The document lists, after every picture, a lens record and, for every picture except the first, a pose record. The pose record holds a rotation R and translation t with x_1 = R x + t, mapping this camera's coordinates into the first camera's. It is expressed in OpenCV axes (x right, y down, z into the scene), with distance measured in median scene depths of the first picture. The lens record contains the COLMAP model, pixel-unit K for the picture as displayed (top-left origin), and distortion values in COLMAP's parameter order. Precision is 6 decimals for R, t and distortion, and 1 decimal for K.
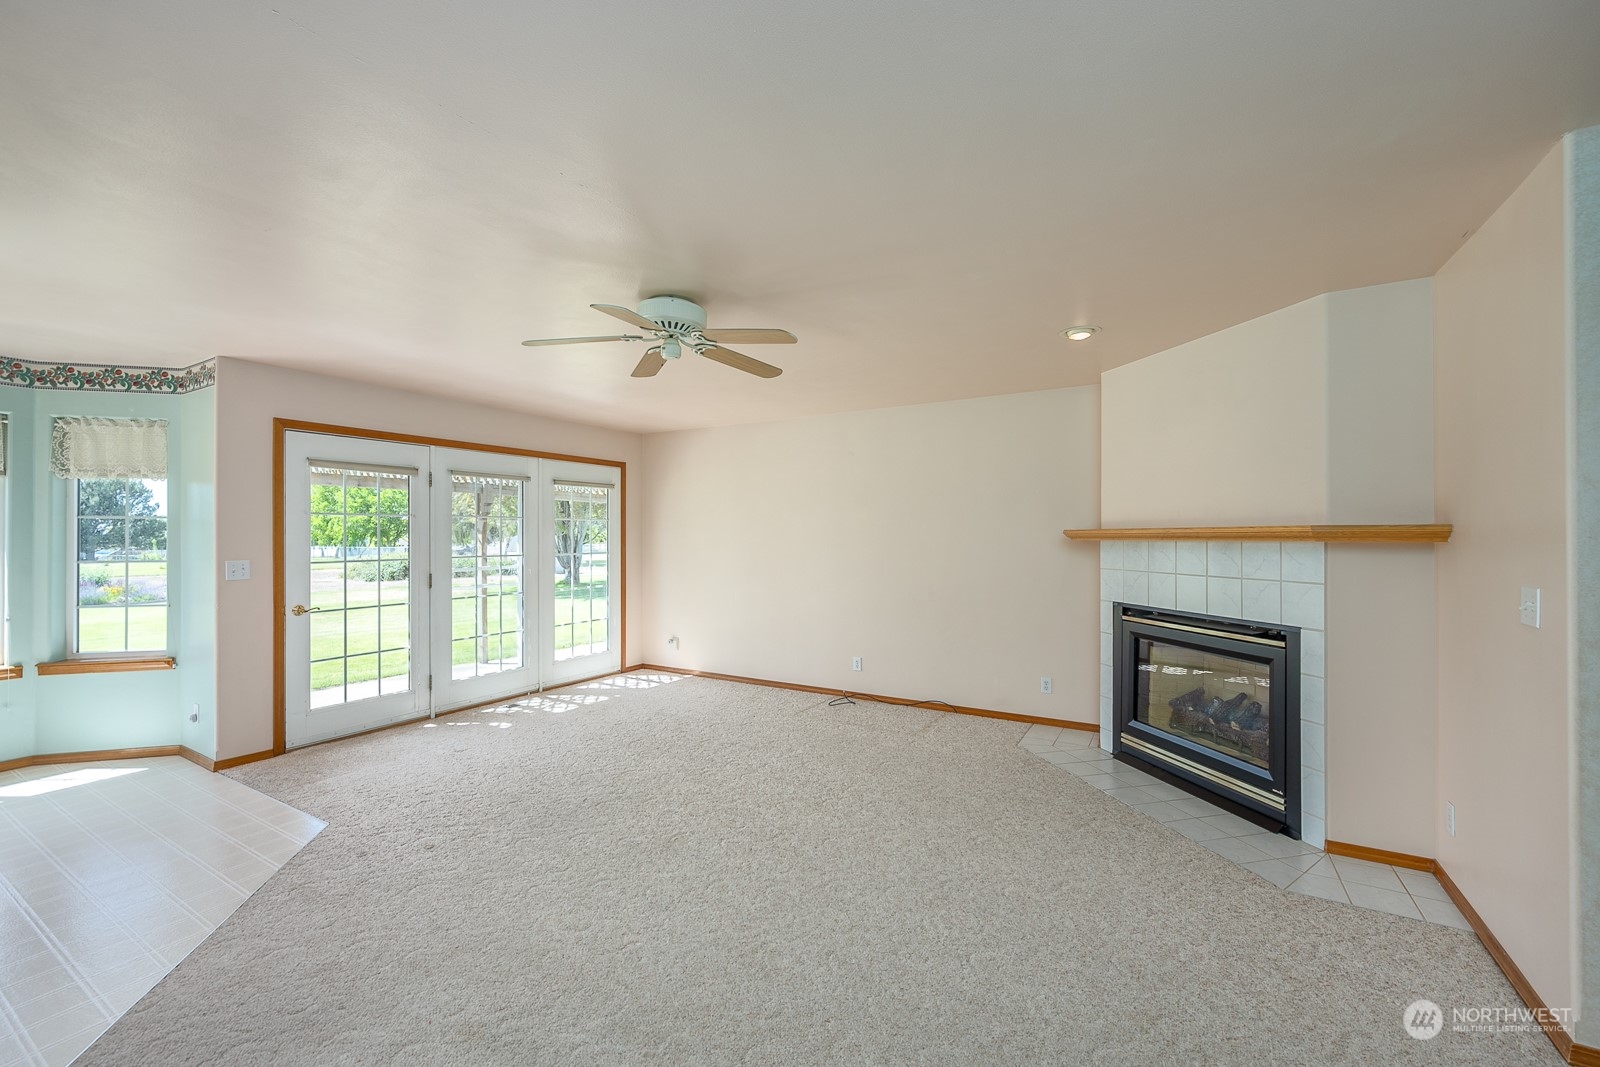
lens RADIAL K [[653.8, 0, 802.3], [0, 653.8, 532.8], [0, 0, 1]] dist [0.000101, -0.000031]
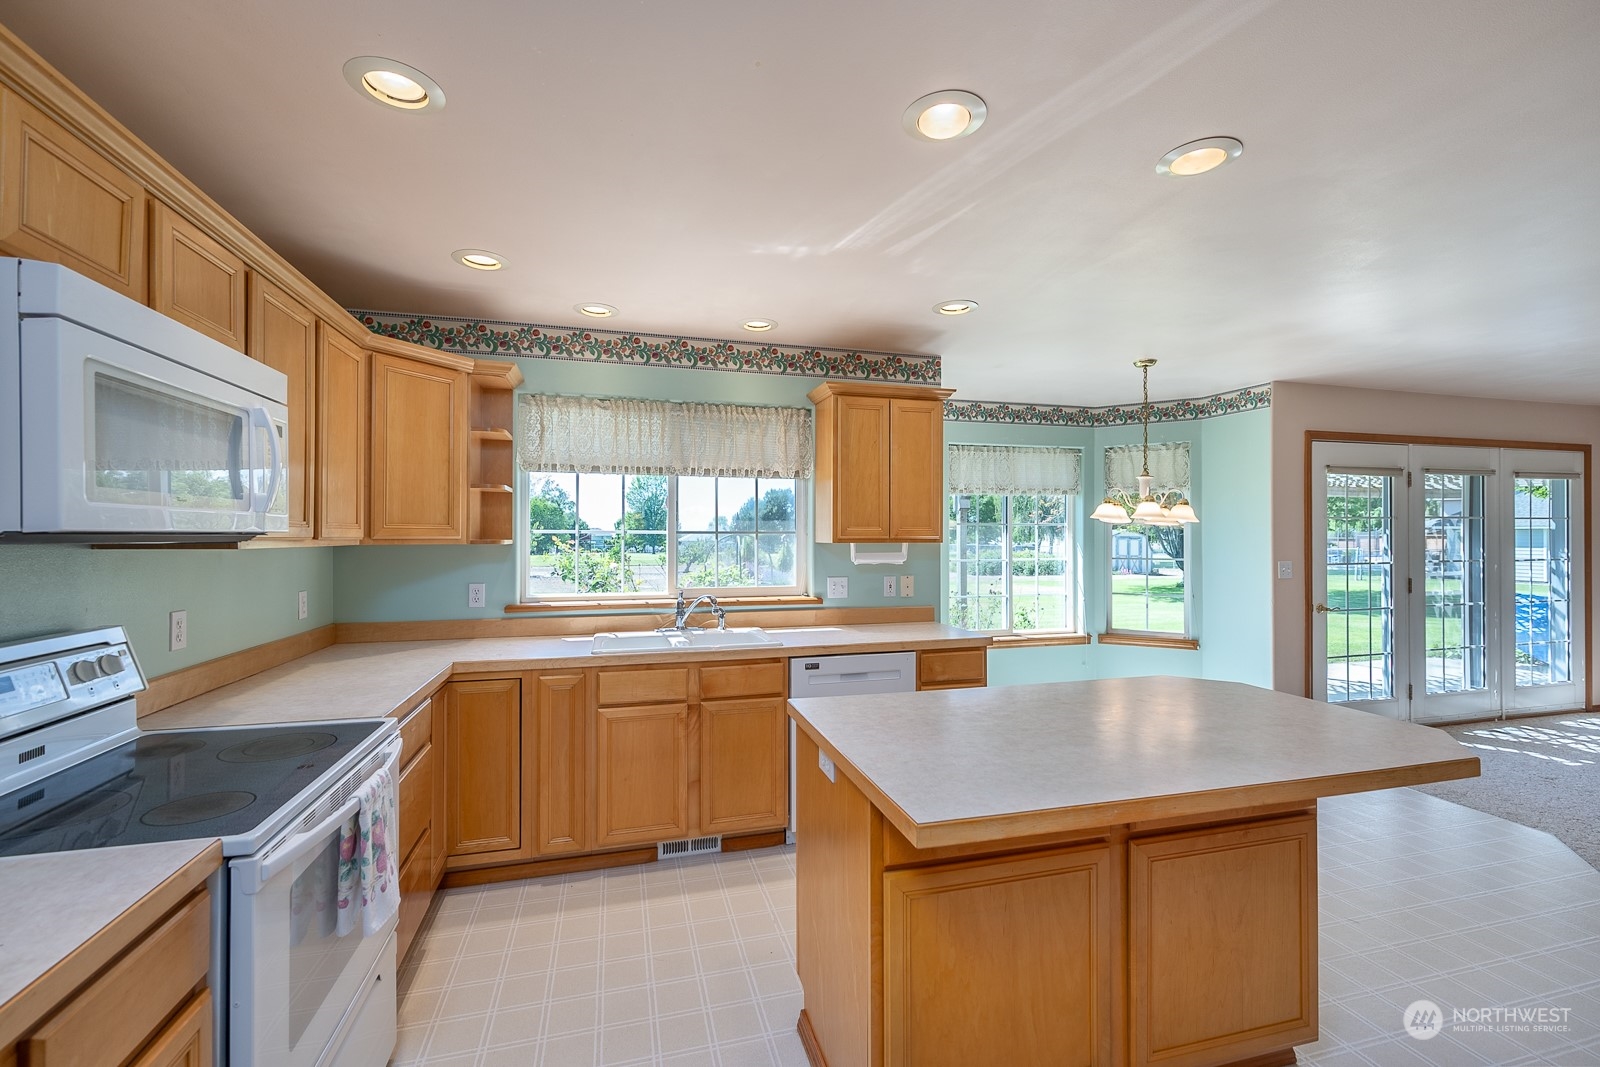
lens RADIAL K [[692.1, 0, 793.1], [0, 692.1, 533.5], [0, 0, 1]] dist [-0.010053, -0.000020]
pose [[0.712509, -0.004358, -0.701650, -0.606449], [0.003036, 0.999990, -0.003129, -0.002475], [0.701657, 0.000100, 0.712515, -0.416781]]
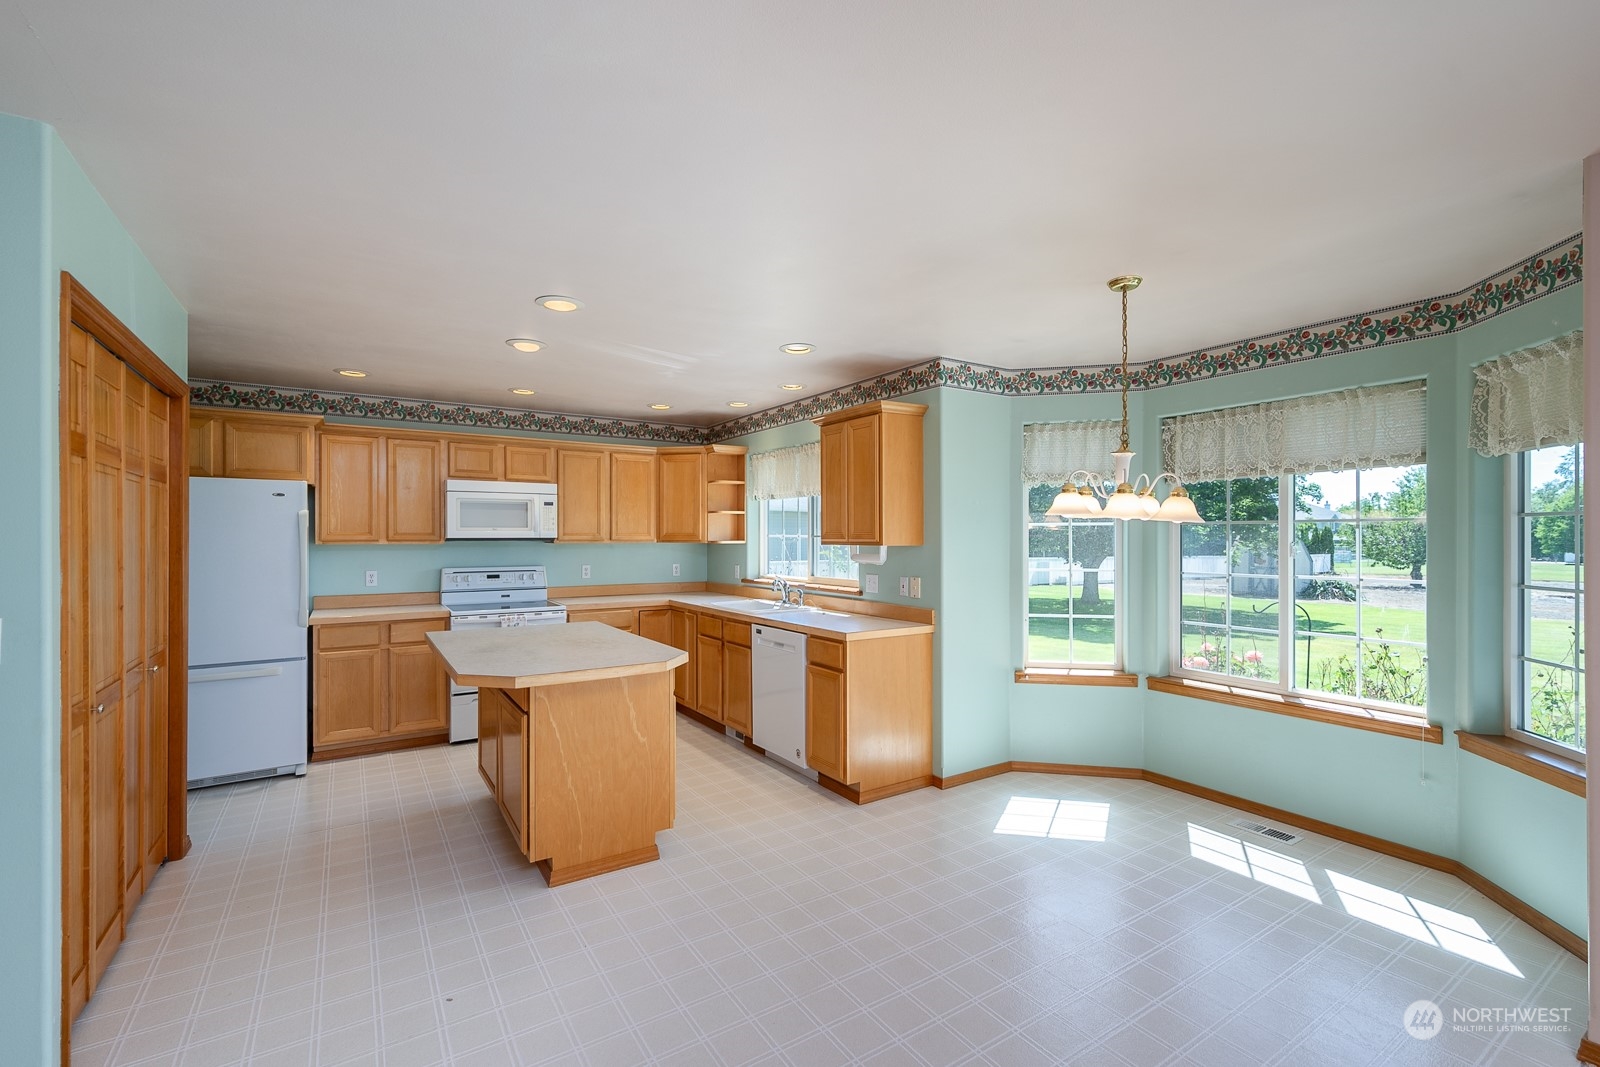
lens RADIAL K [[692.1, 0, 798.4], [0, 692.1, 537.5], [0, 0, 1]] dist [-0.010053, -0.000020]
pose [[-0.464149, -0.003845, -0.885749, -0.202096], [0.000312, 0.999990, -0.004504, 0.000503], [0.885757, -0.002367, -0.464143, 0.696109]]
